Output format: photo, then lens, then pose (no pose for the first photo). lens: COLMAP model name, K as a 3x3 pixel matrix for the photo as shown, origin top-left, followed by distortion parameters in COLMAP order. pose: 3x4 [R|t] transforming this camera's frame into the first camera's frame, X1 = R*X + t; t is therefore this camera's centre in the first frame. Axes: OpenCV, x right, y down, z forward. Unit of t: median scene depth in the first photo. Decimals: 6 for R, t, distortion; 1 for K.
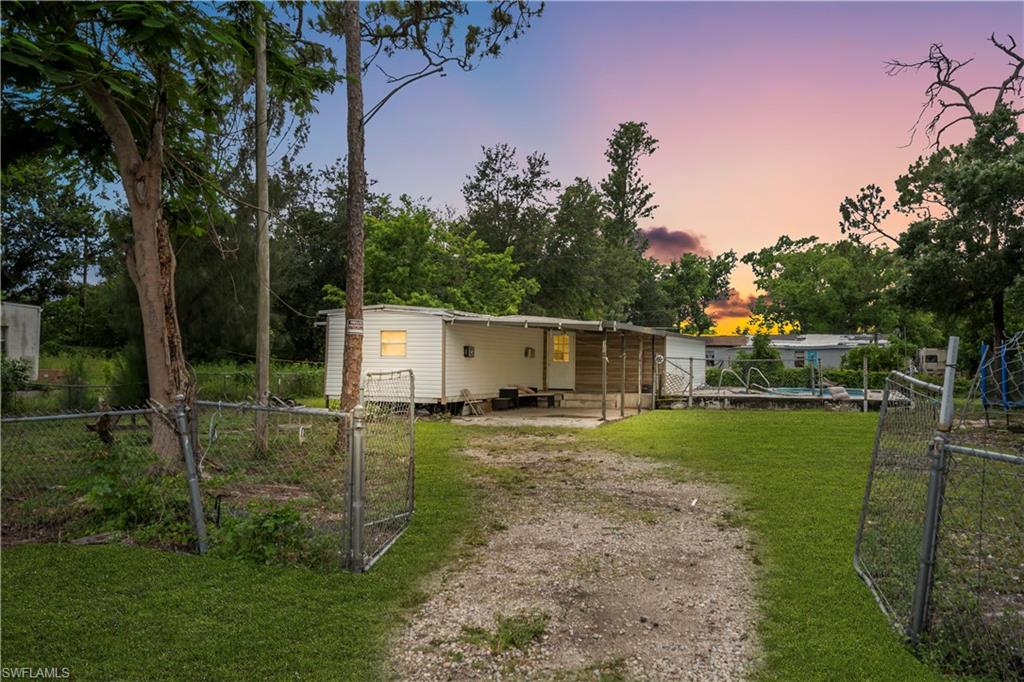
lens RADIAL K [[849.1, 0, 518.1], [0, 849.1, 340.8], [0, 0, 1]] dist [0.050157, 0.003899]
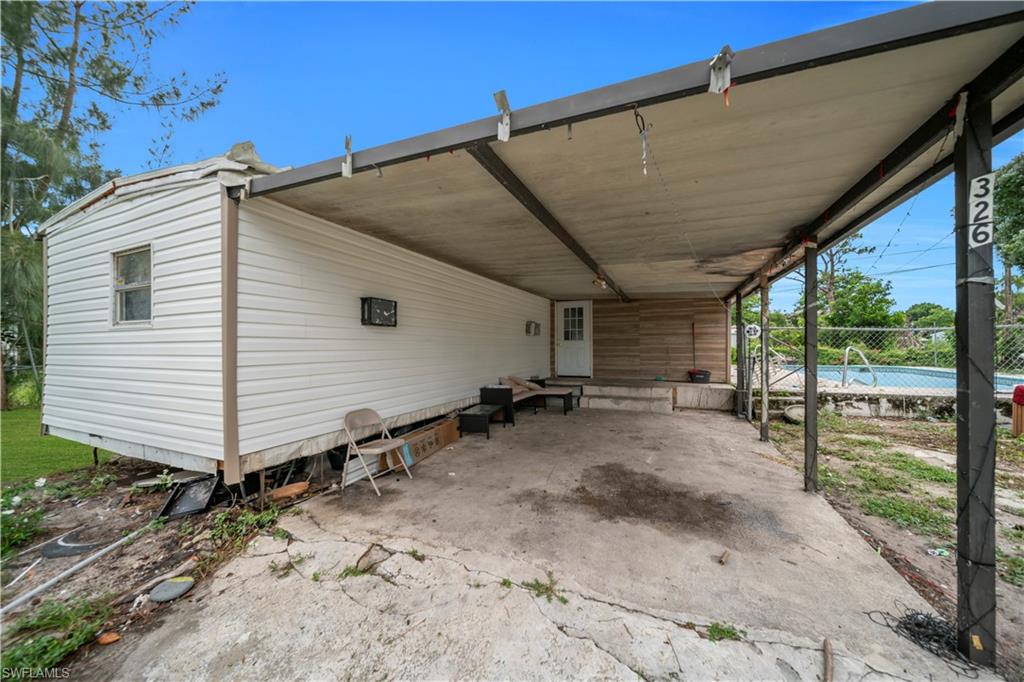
lens RADIAL K [[354.1, 0, 514.3], [0, 354.1, 346.2], [0, 0, 1]] dist [-0.000372, -0.000342]
pose [[0.998853, -0.017808, -0.044453, 0.012162], [0.018778, 0.999592, 0.021503, 0.024370], [0.044052, -0.022313, 0.998780, 0.768526]]
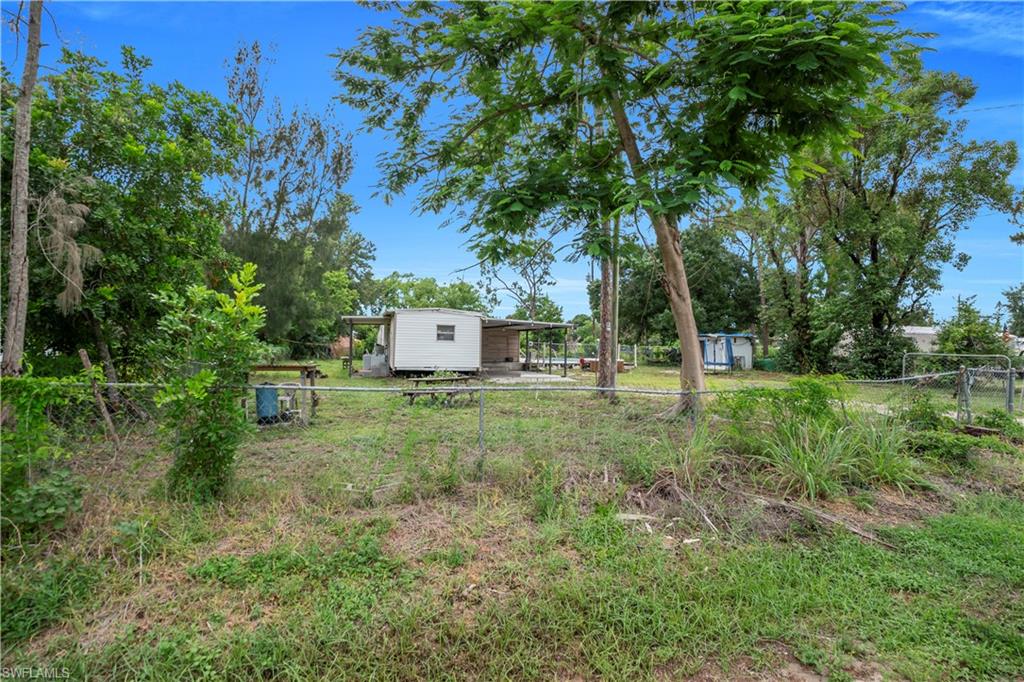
lens RADIAL K [[495.5, 0, 514.6], [0, 495.5, 347.3], [0, 0, 1]] dist [-0.060672, 0.000415]
pose [[0.780278, 0.002213, 0.625429, -0.551519], [-0.024341, 0.999344, 0.026833, 0.001319], [-0.624959, -0.036161, 0.779819, 0.185231]]
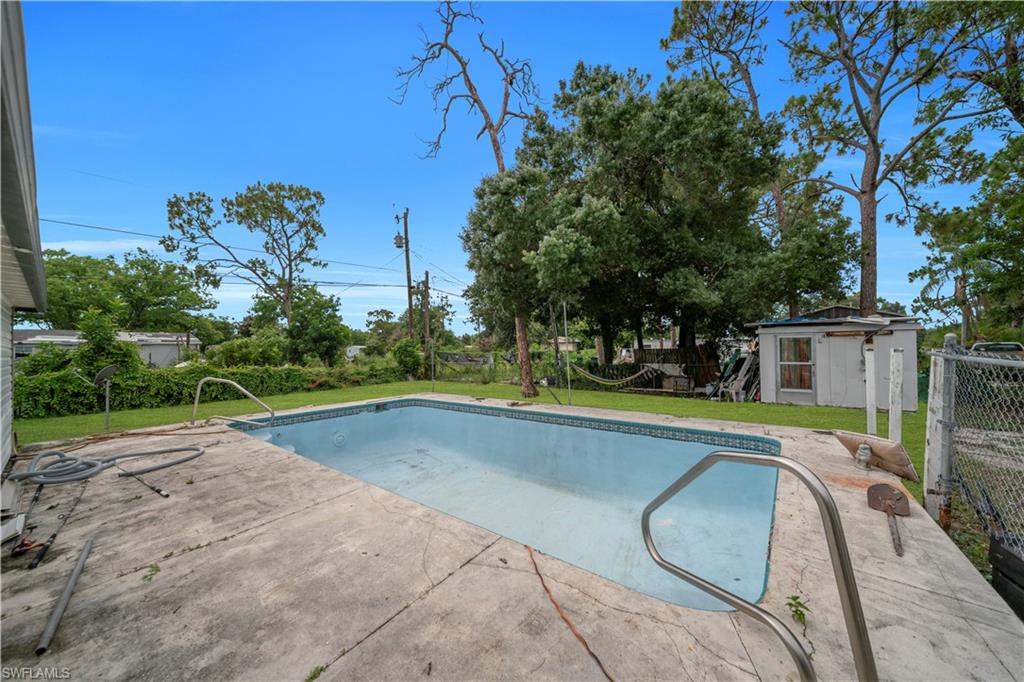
lens RADIAL K [[354.1, 0, 515.4], [0, 354.1, 348.3], [0, 0, 1]] dist [-0.000372, -0.000342]
pose [[0.277247, -0.005697, 0.960782, 0.198761], [-0.005380, 0.999958, 0.007482, 0.019641], [-0.960784, -0.007243, 0.277205, 1.074491]]
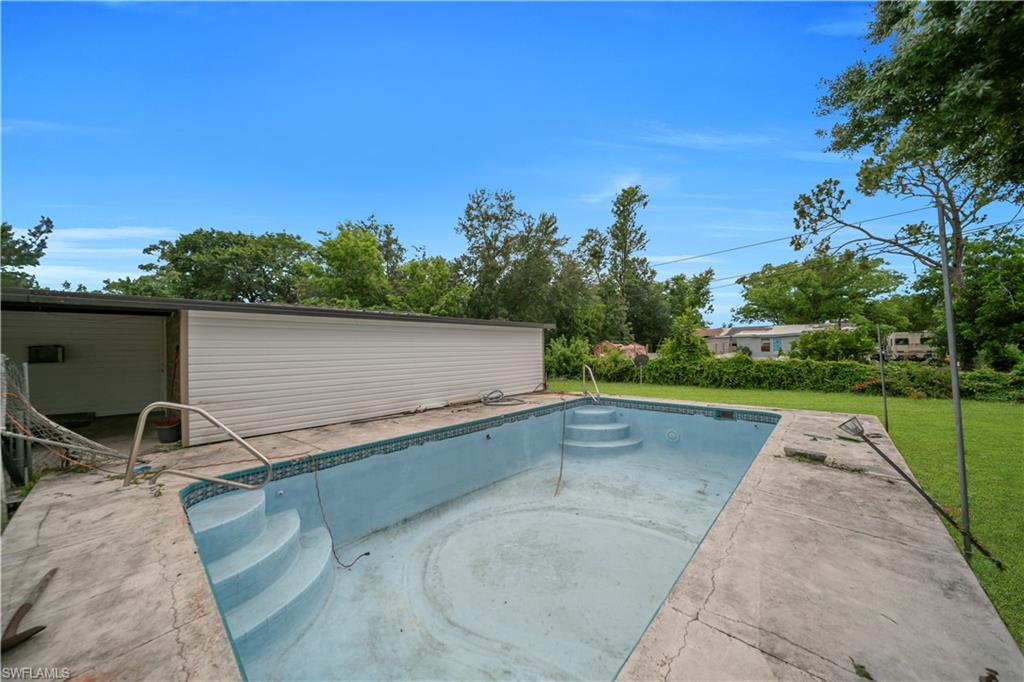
lens RADIAL K [[354.1, 0, 514.4], [0, 354.1, 345.6], [0, 0, 1]] dist [-0.000372, -0.000342]
pose [[0.936103, -0.026978, -0.350691, 0.424699], [0.031393, 0.999483, 0.006909, 0.017795], [0.350323, -0.017477, 0.936466, 0.976231]]
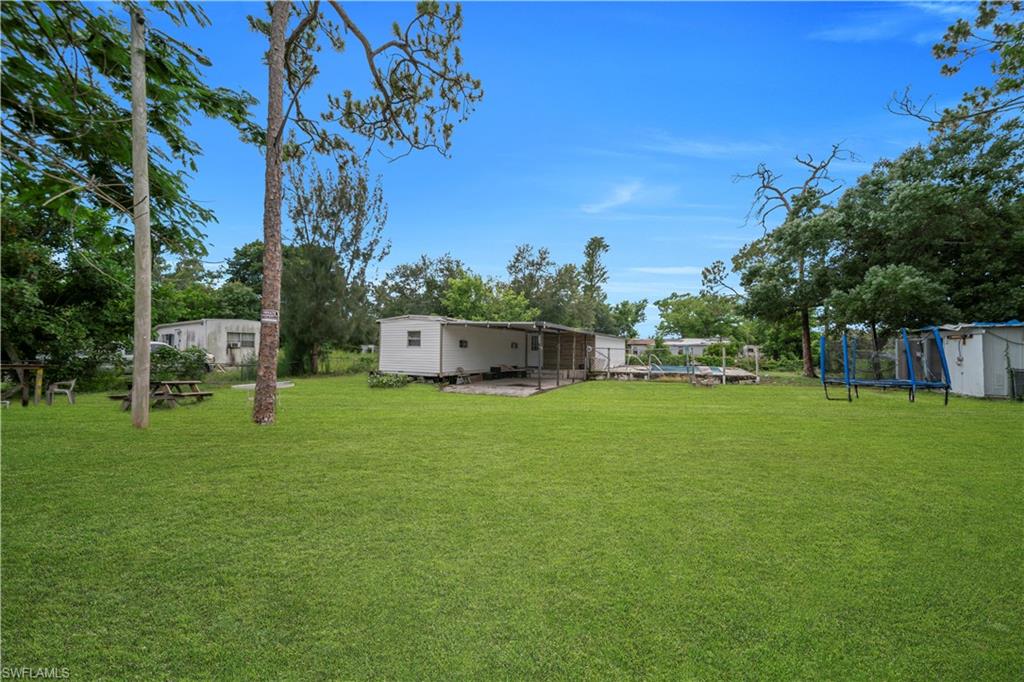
lens RADIAL K [[354.1, 0, 515.2], [0, 354.1, 347.2], [0, 0, 1]] dist [-0.000372, -0.000342]
pose [[0.992628, -0.002948, -0.121164, 0.110969], [0.003915, 0.999962, 0.007745, 0.012912], [0.121136, -0.008162, 0.992602, 0.318813]]
